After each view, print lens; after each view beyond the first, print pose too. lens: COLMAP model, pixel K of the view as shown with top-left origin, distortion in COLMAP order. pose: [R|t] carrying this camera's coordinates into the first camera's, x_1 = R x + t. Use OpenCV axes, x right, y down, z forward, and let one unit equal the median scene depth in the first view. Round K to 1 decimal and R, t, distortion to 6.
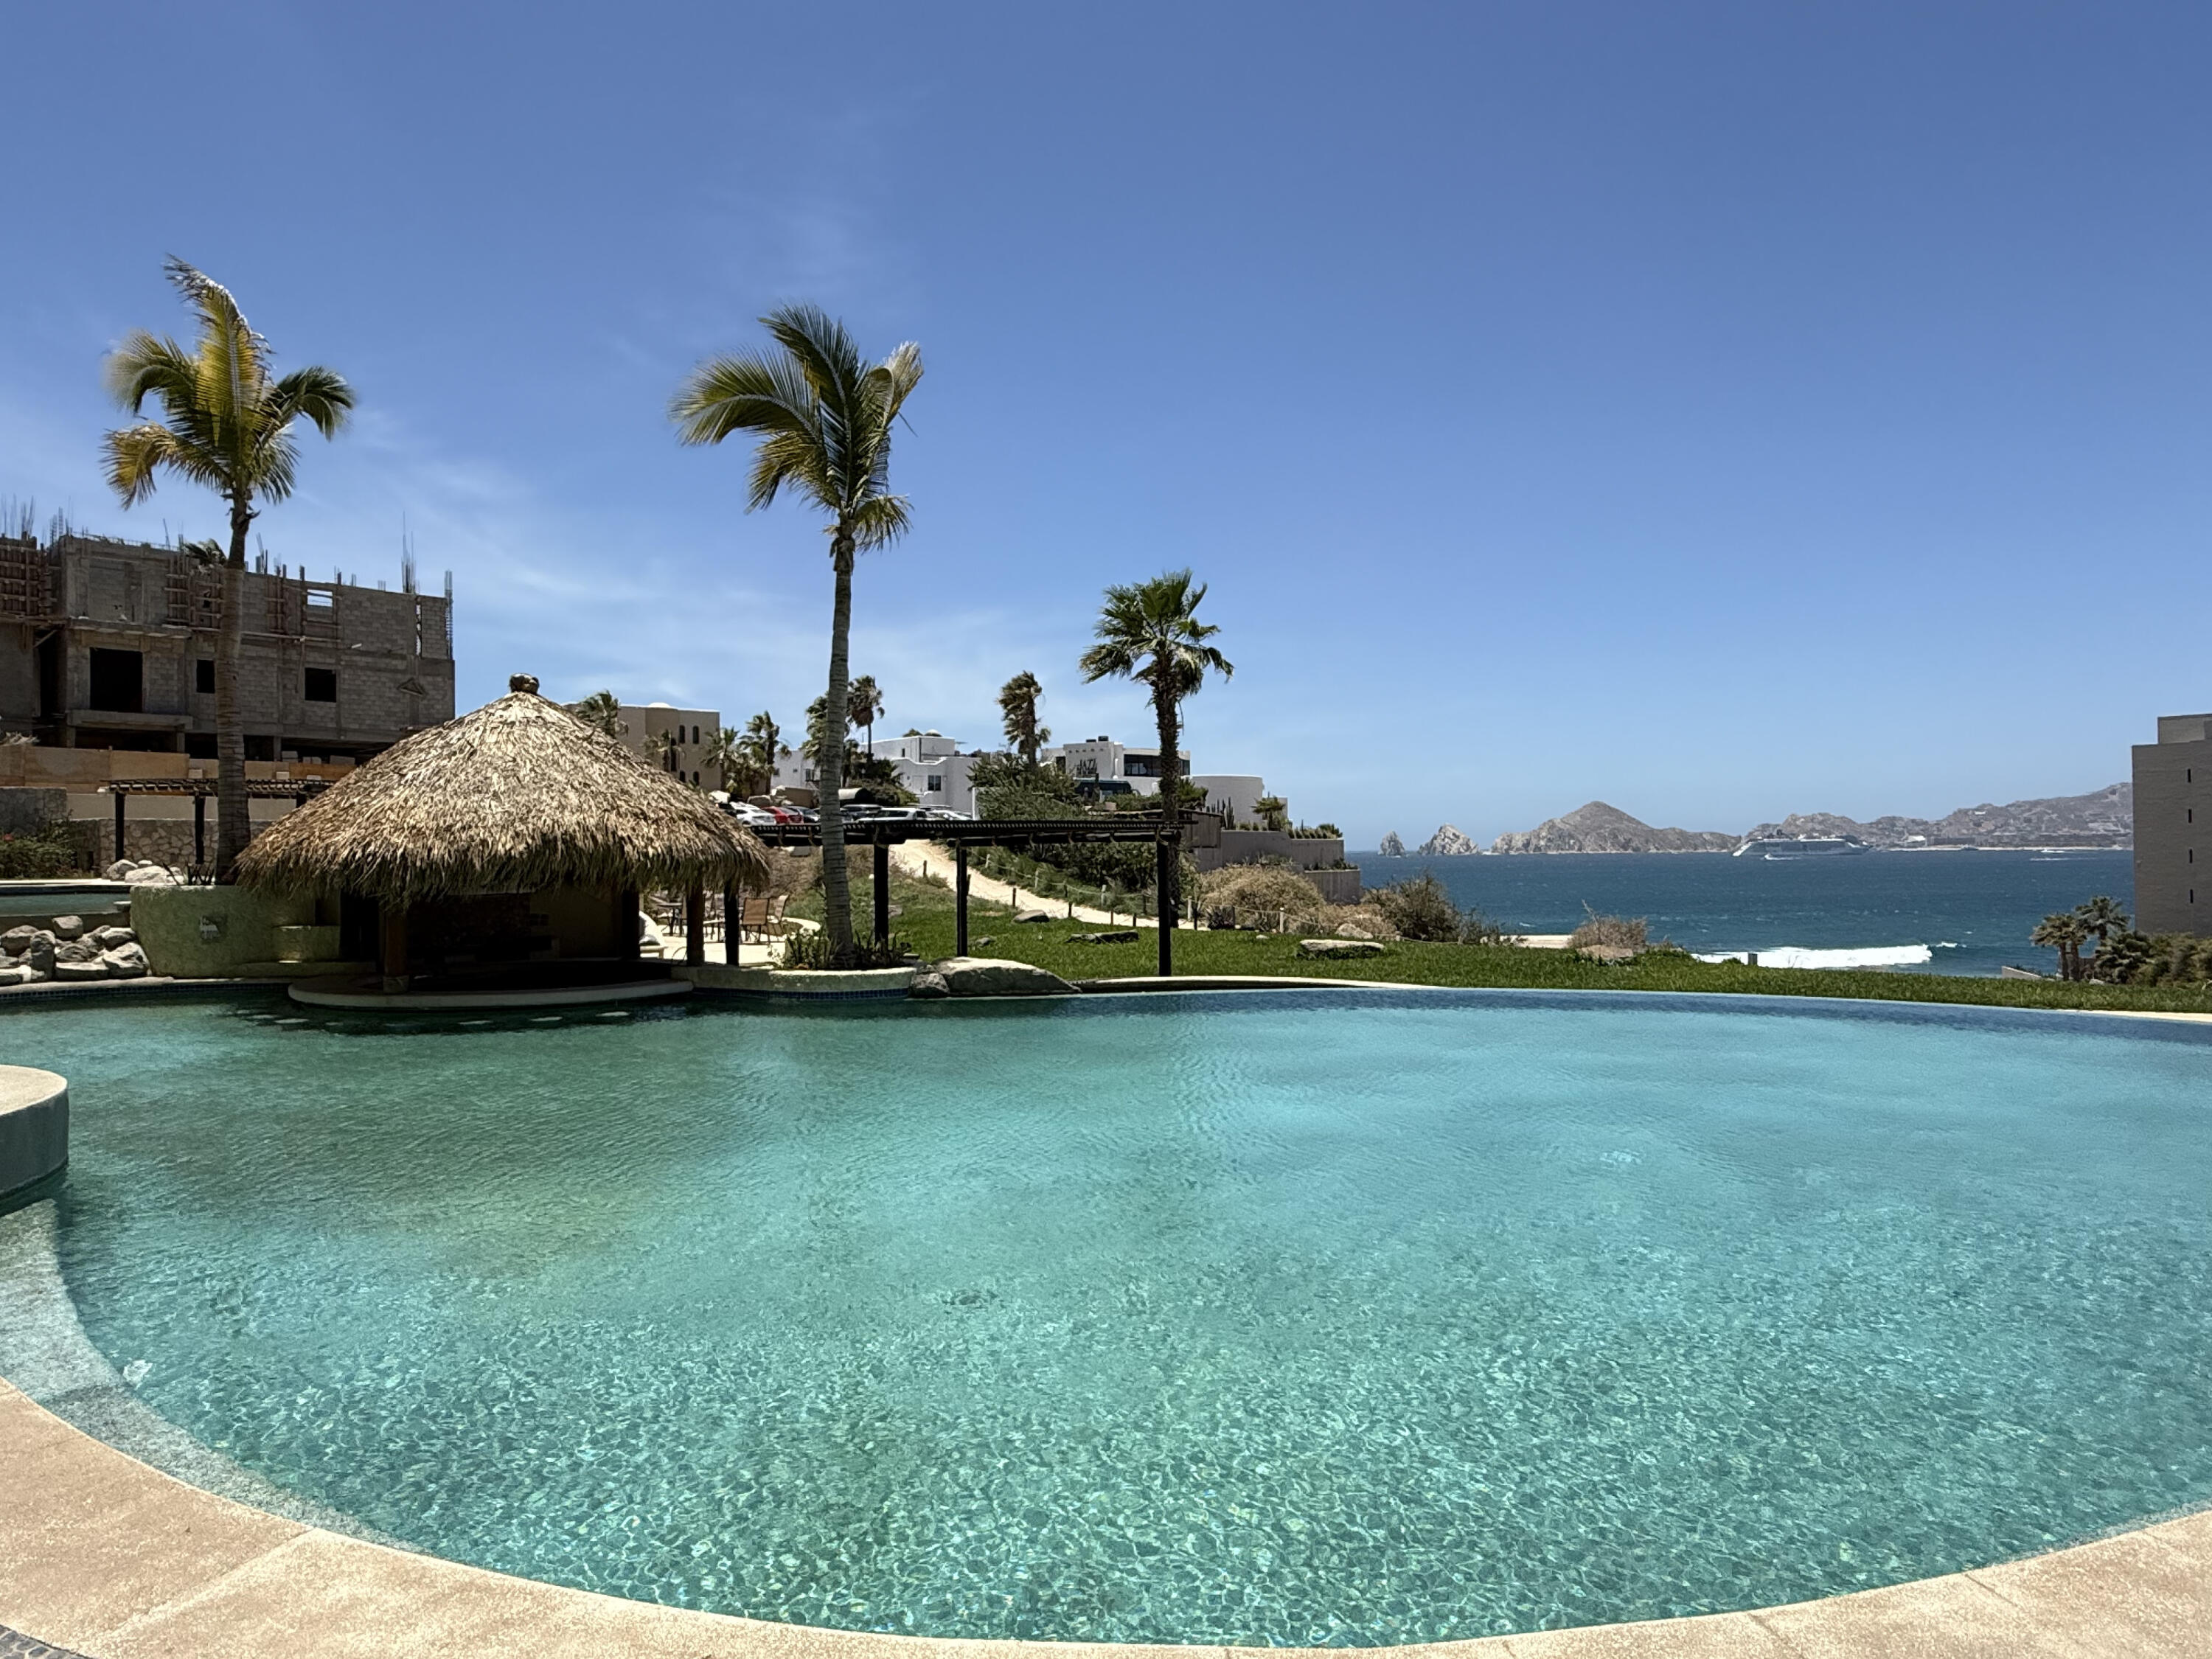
lens RADIAL K [[1364.8, 0, 1106.8], [0, 1364.8, 841.3], [0, 0, 1]] dist [-0.003543, 0.001429]
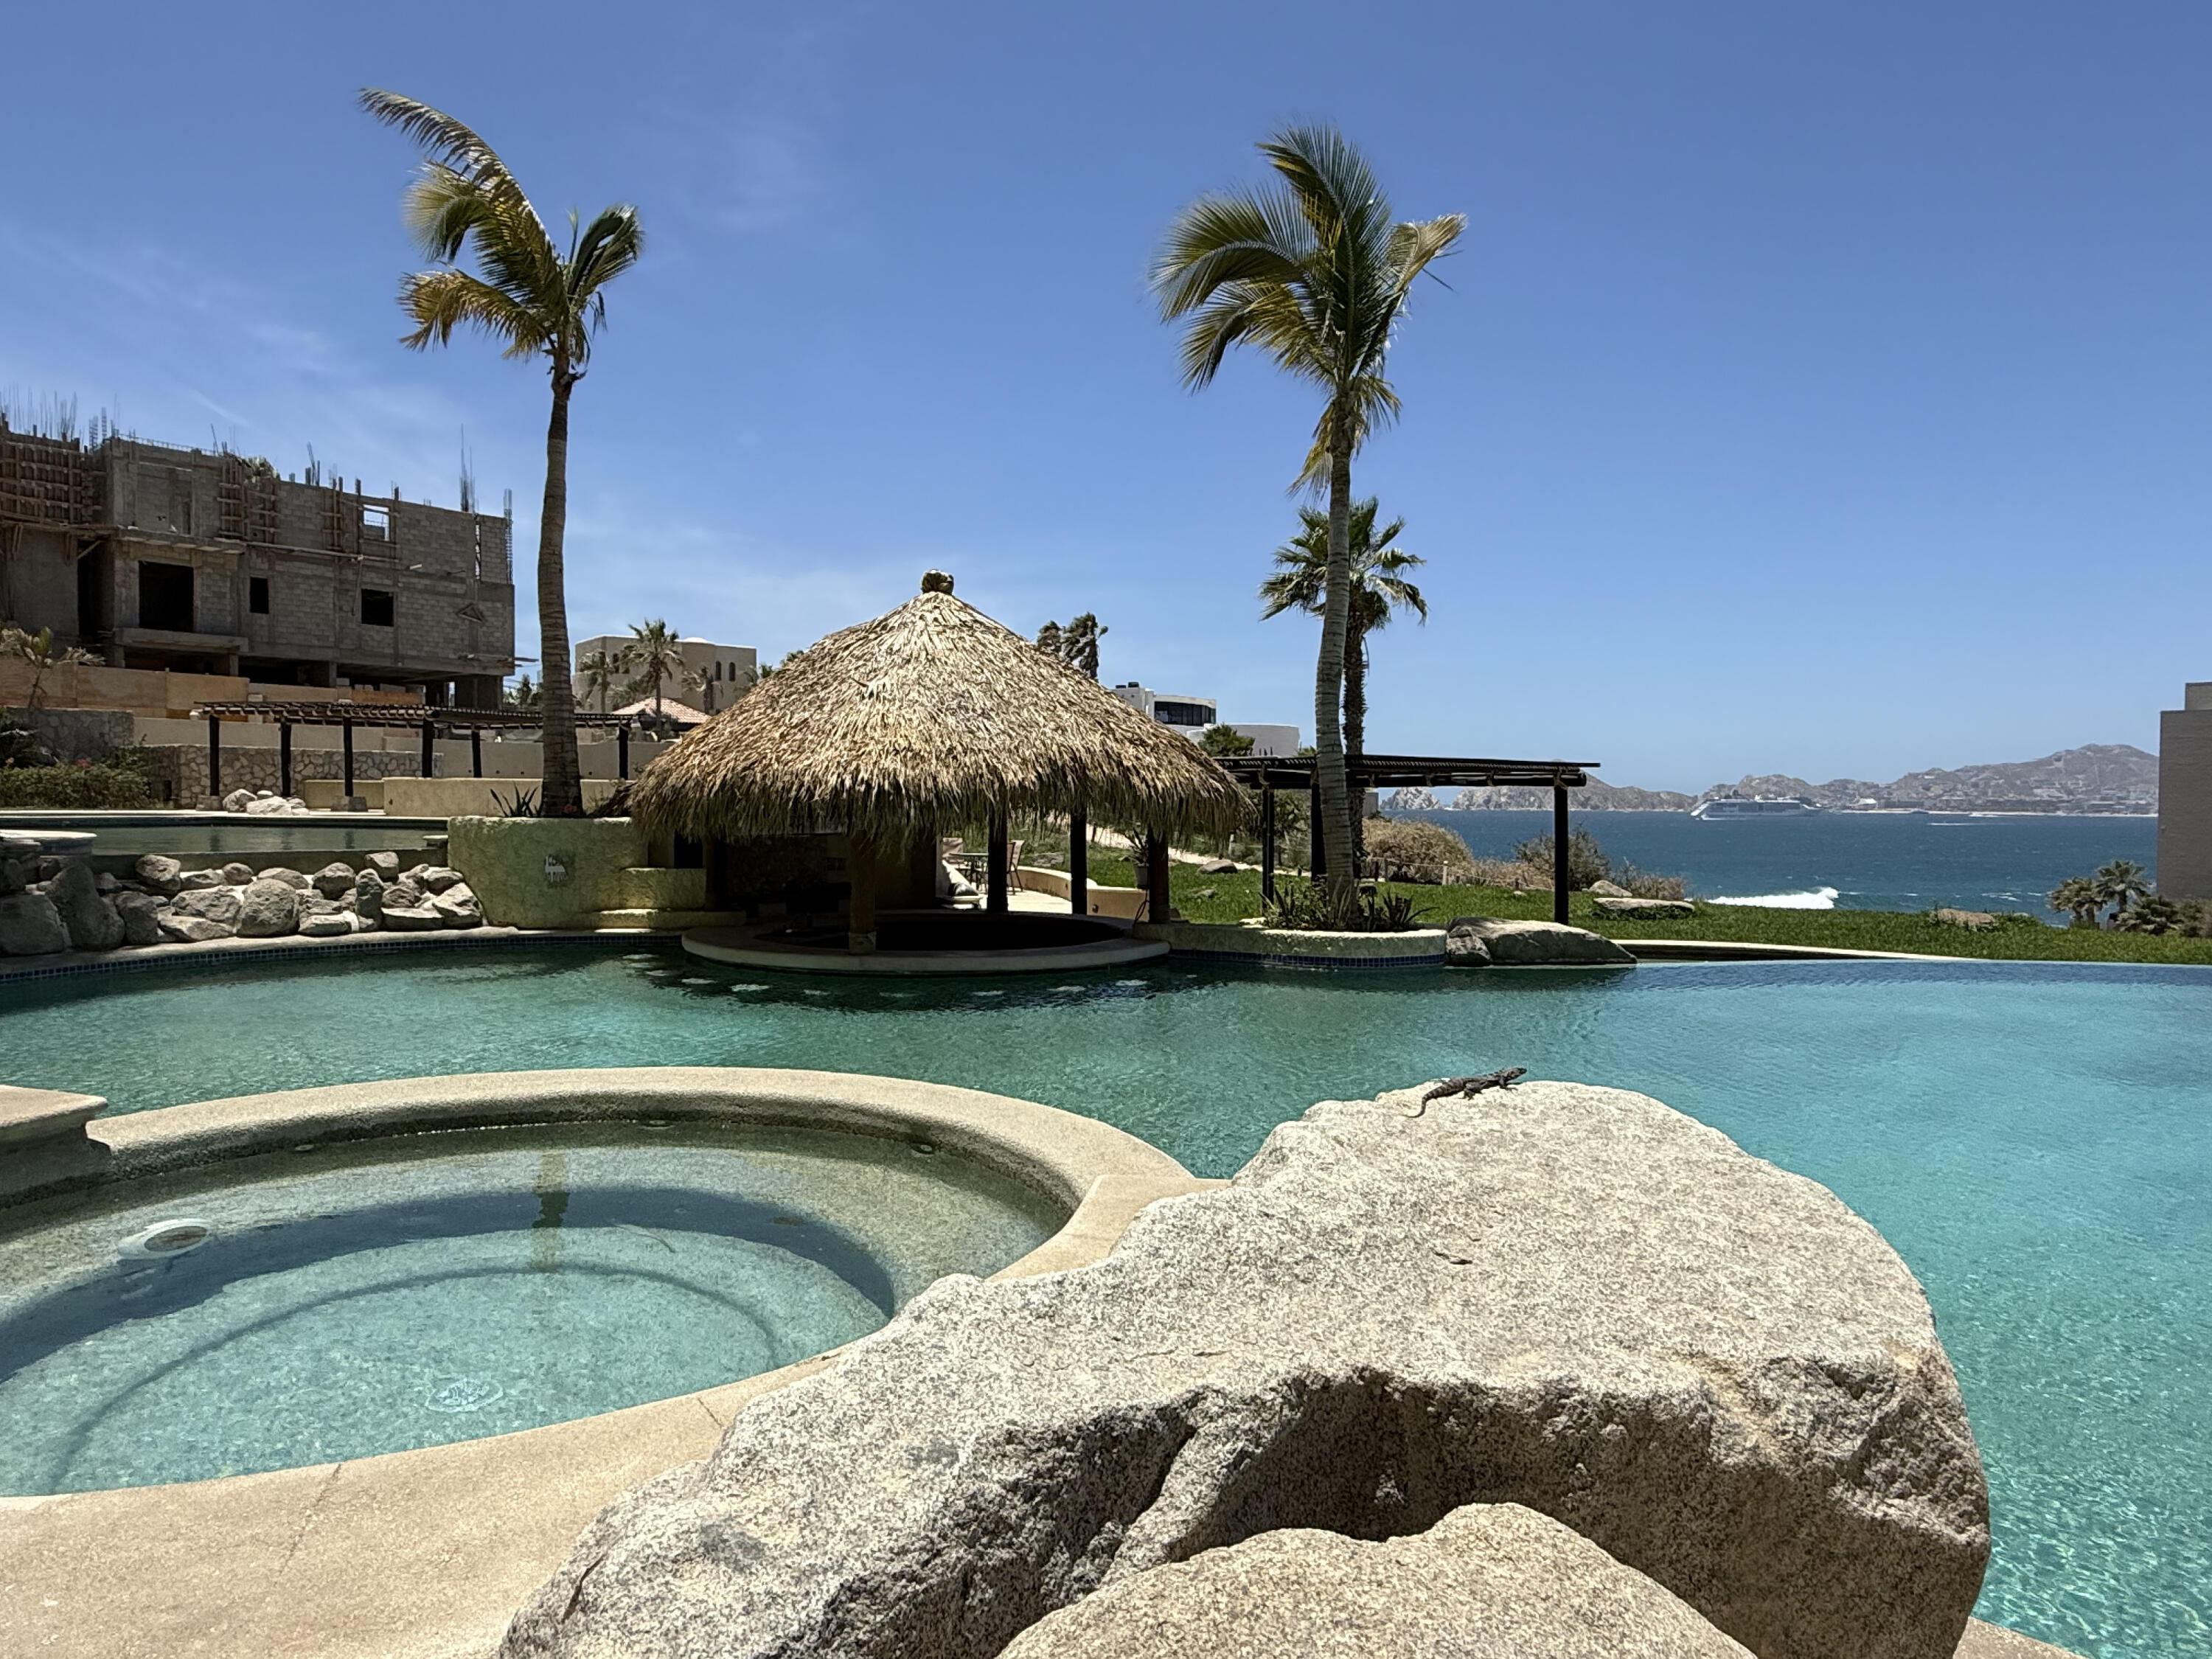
lens RADIAL K [[1364.8, 0, 1103.6], [0, 1364.8, 822.1], [0, 0, 1]] dist [-0.003543, 0.001429]
pose [[0.999404, 0.015973, 0.030606, -0.116151], [-0.016660, 0.999612, 0.022329, 0.003538], [-0.030237, -0.022826, 0.999282, 0.051516]]
